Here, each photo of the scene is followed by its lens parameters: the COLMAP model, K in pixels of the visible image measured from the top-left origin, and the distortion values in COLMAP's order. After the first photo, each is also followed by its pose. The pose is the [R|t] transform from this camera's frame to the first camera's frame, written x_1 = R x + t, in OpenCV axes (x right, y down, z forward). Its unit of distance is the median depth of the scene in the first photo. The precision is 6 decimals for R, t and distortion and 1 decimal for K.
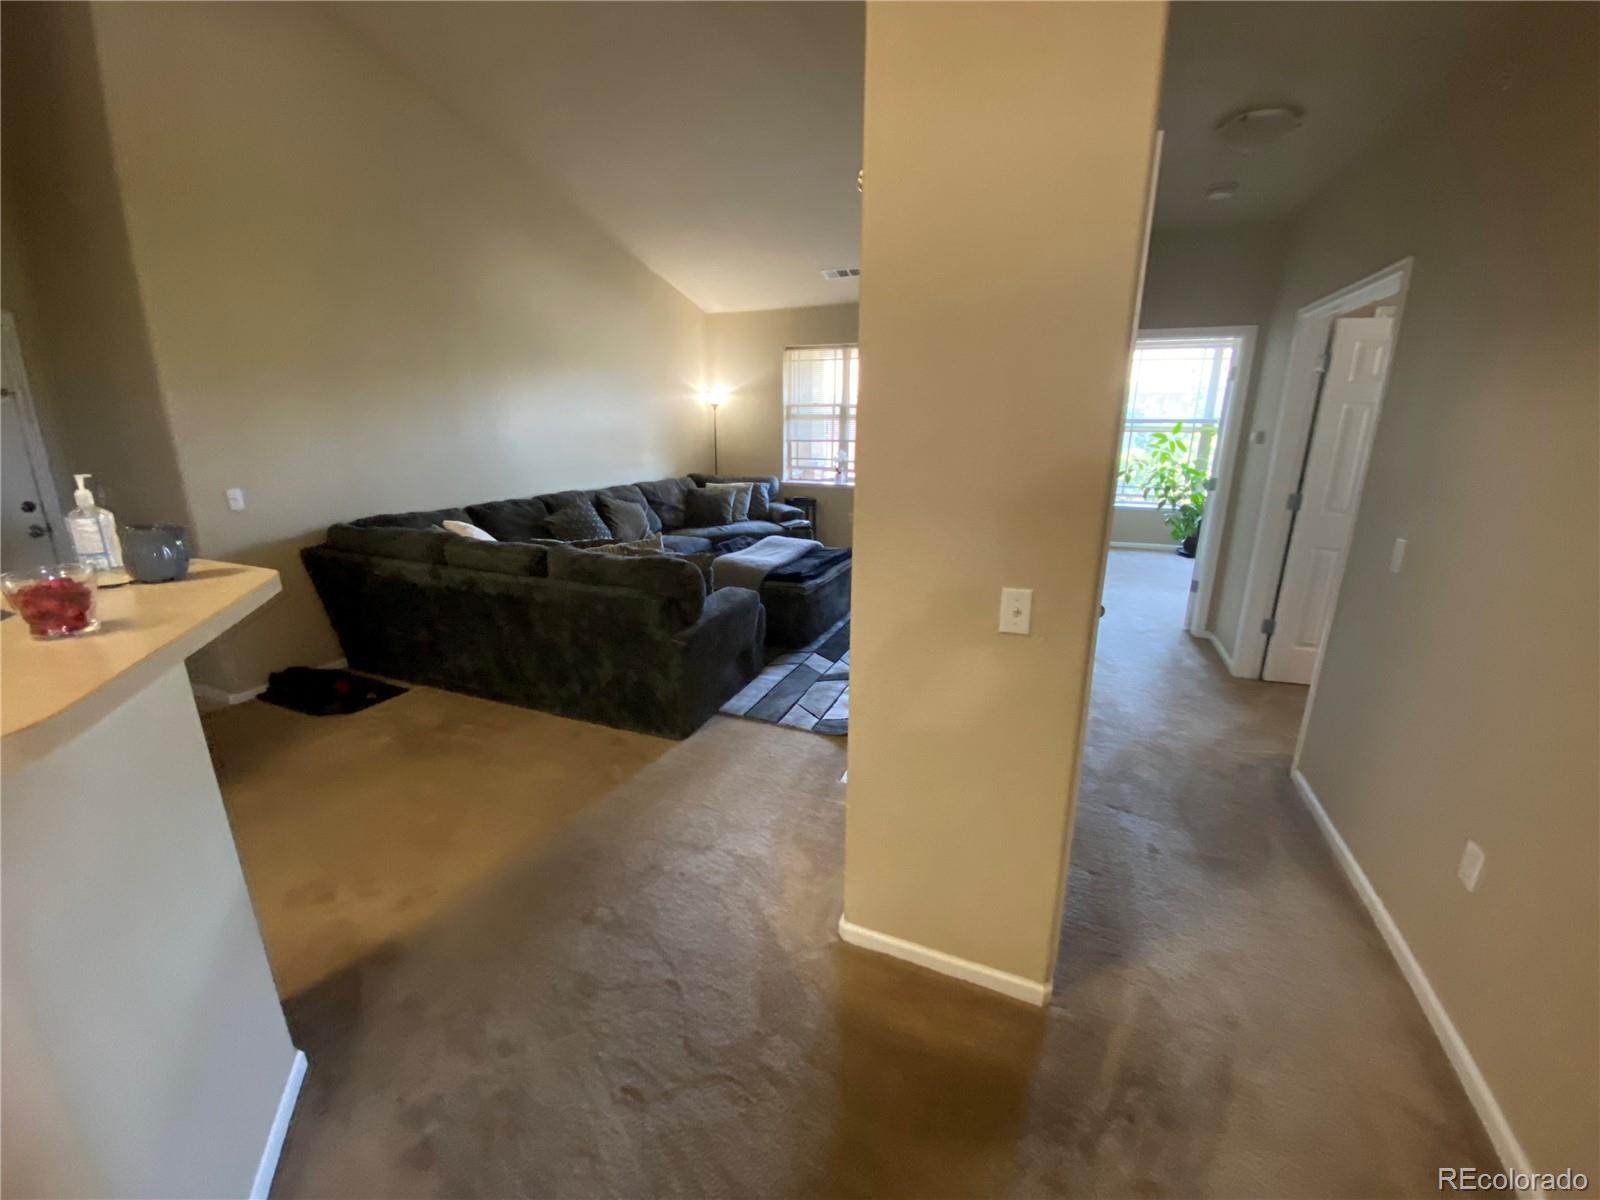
lens RADIAL K [[647.4, 0, 794.4], [0, 647.4, 599.5], [0, 0, 1]] dist [0.023994, -0.020766]
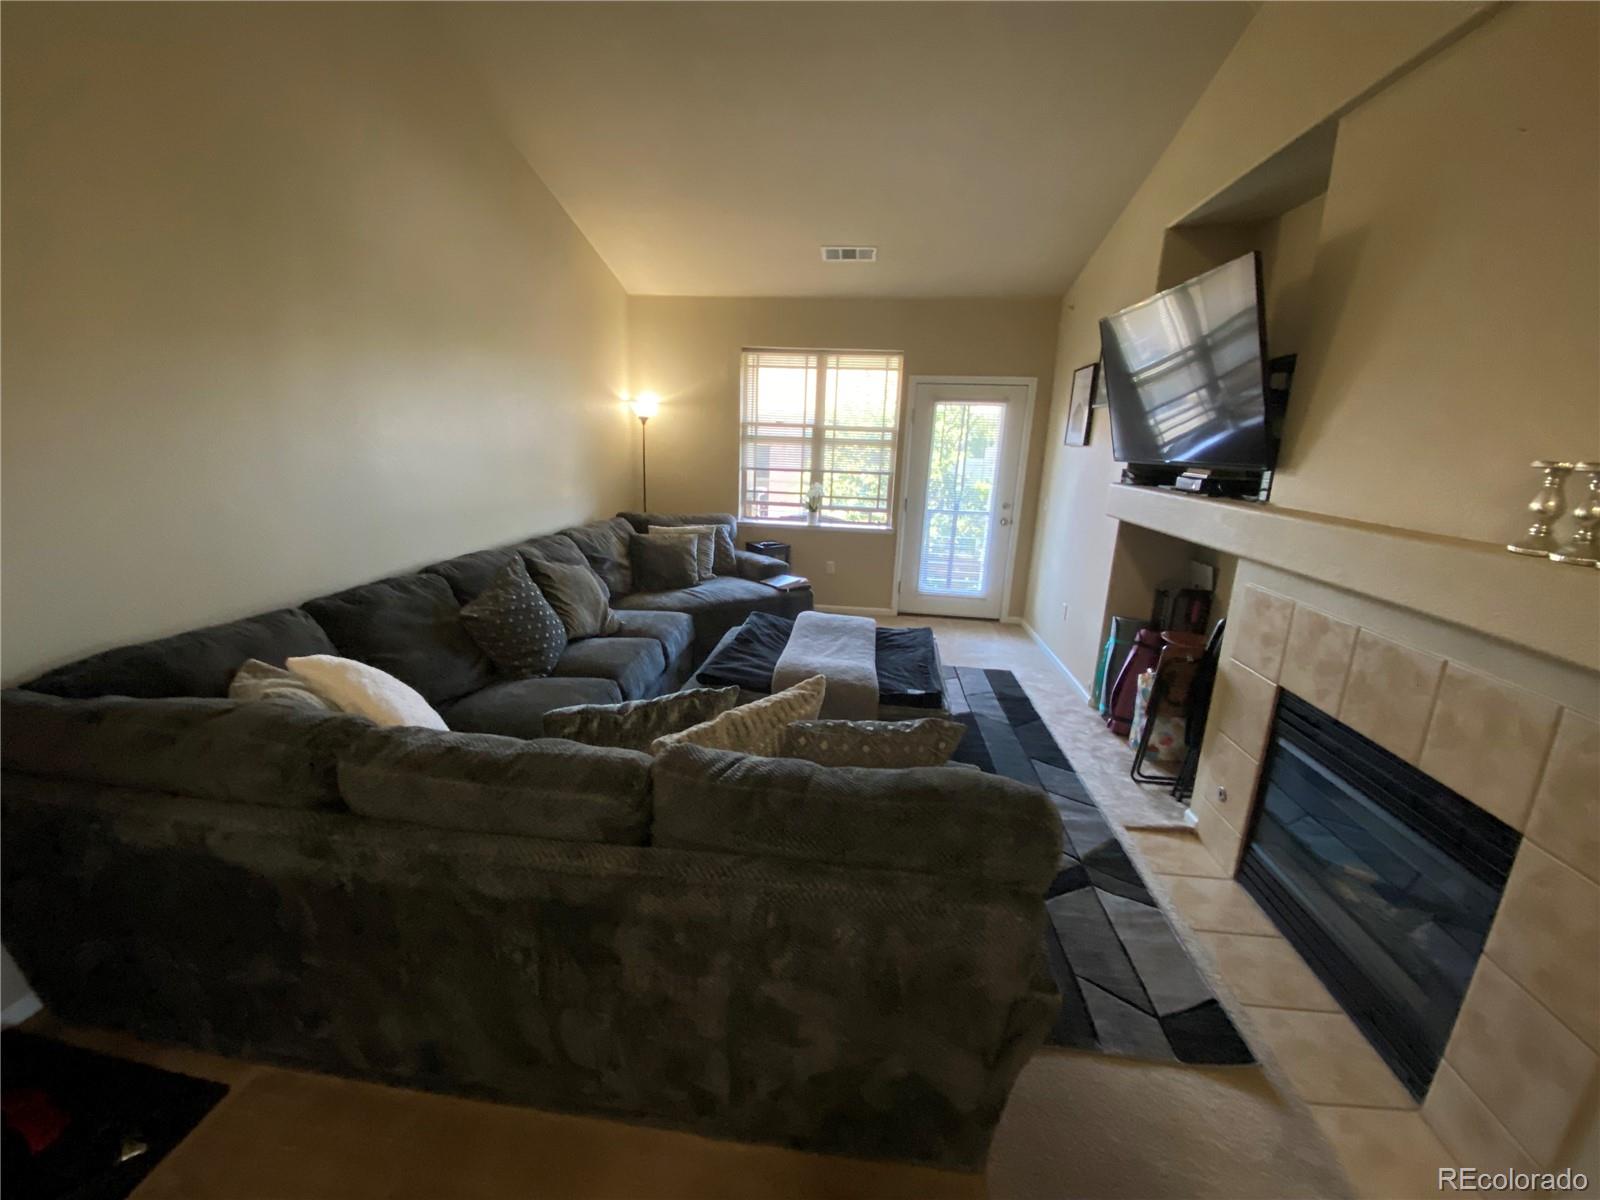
lens RADIAL K [[647.4, 0, 794.4], [0, 647.4, 599.5], [0, 0, 1]] dist [0.023994, -0.020766]
pose [[0.960298, -0.036449, 0.276583, -0.189520], [0.042912, 0.998928, -0.017347, -0.081244], [-0.275655, 0.028527, 0.960833, 0.273611]]
